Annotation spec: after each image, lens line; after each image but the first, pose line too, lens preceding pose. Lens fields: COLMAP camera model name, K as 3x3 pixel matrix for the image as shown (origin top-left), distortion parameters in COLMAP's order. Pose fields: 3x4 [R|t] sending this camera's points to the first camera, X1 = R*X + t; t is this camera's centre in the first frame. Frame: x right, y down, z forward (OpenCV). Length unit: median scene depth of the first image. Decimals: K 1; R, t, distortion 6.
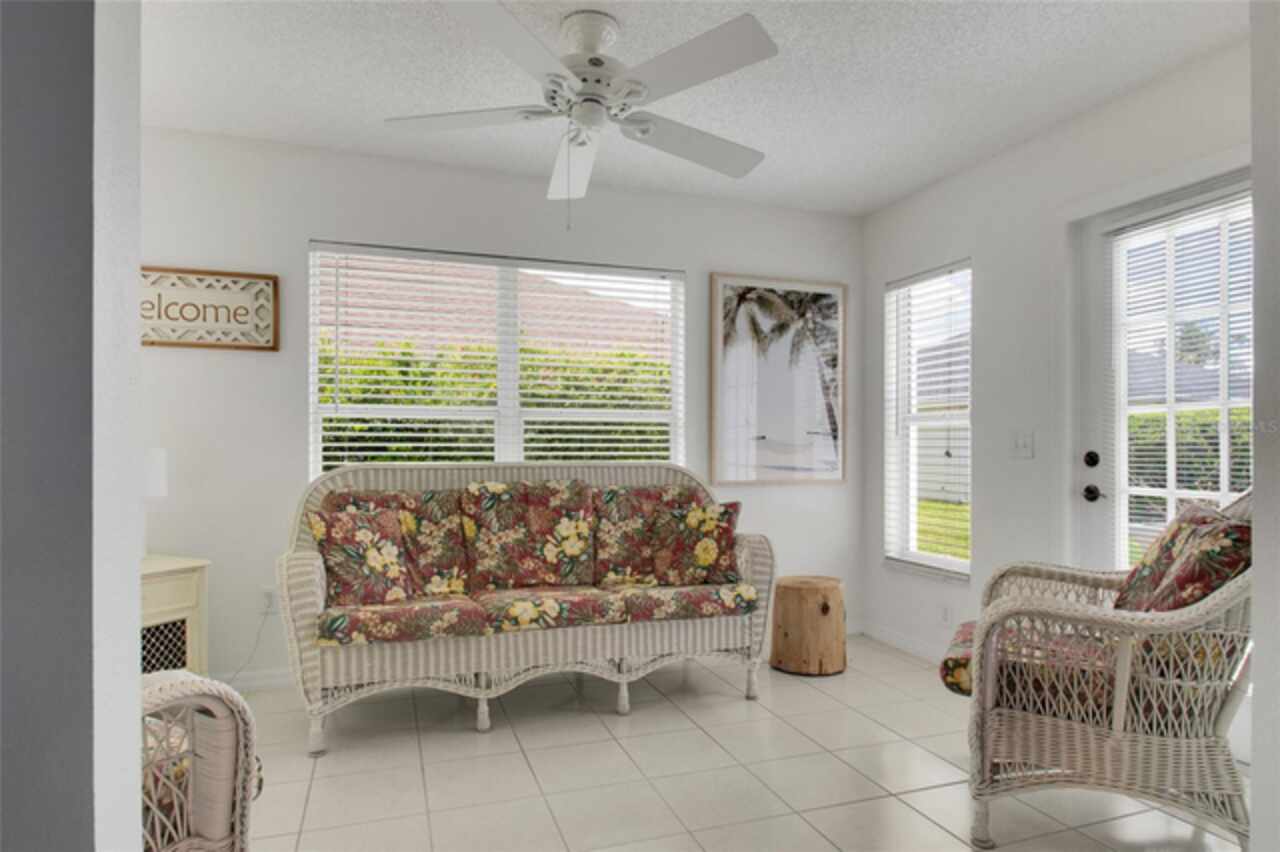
lens RADIAL K [[823.5, 0, 633.2], [0, 823.5, 450.7], [0, 0, 1]] dist [-0.005823, -0.001019]
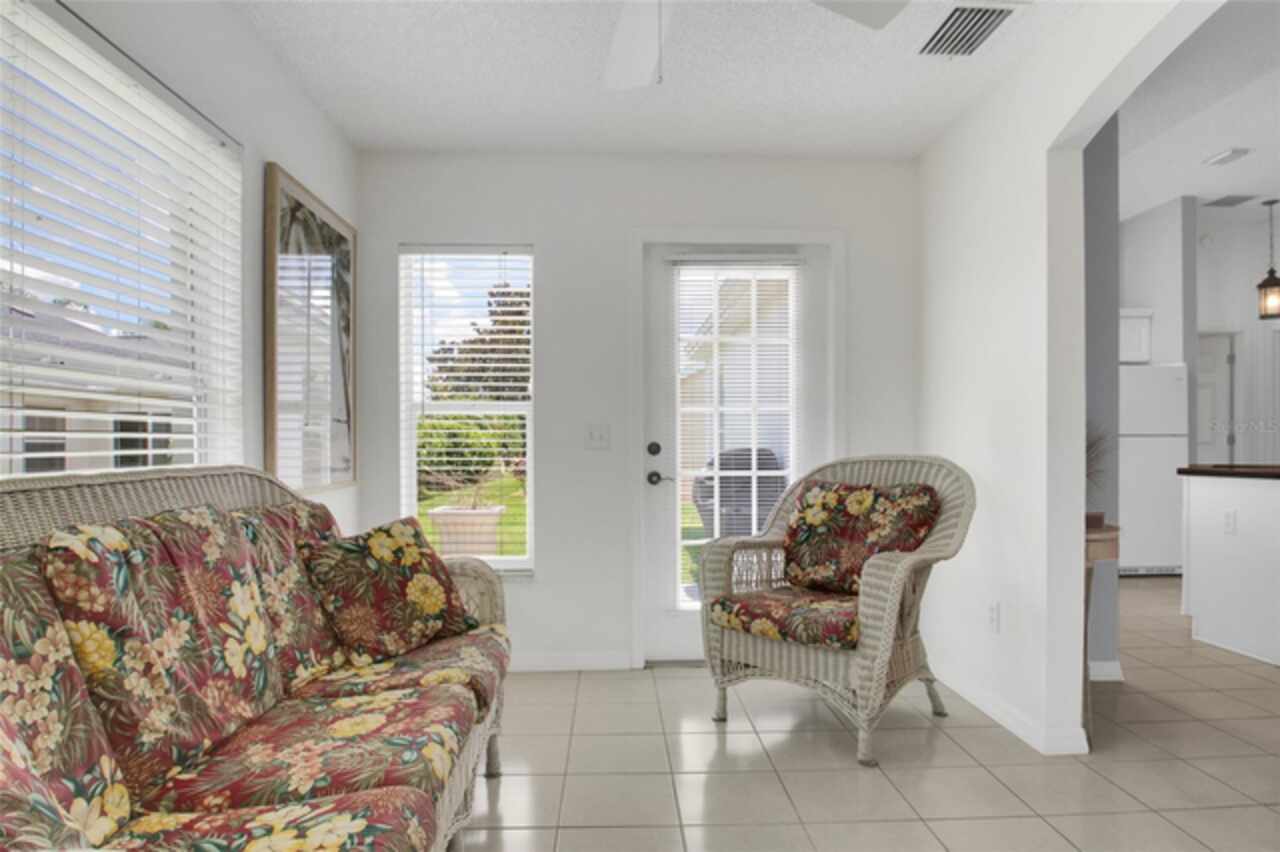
lens RADIAL K [[805.1, 0, 654.6], [0, 805.1, 440.8], [0, 0, 1]] dist [-0.012985, -0.001595]
pose [[0.227503, -0.004007, 0.973769, -0.505036], [0.002166, 0.999991, 0.003609, -0.004714], [-0.973775, 0.001289, 0.227510, 0.657847]]
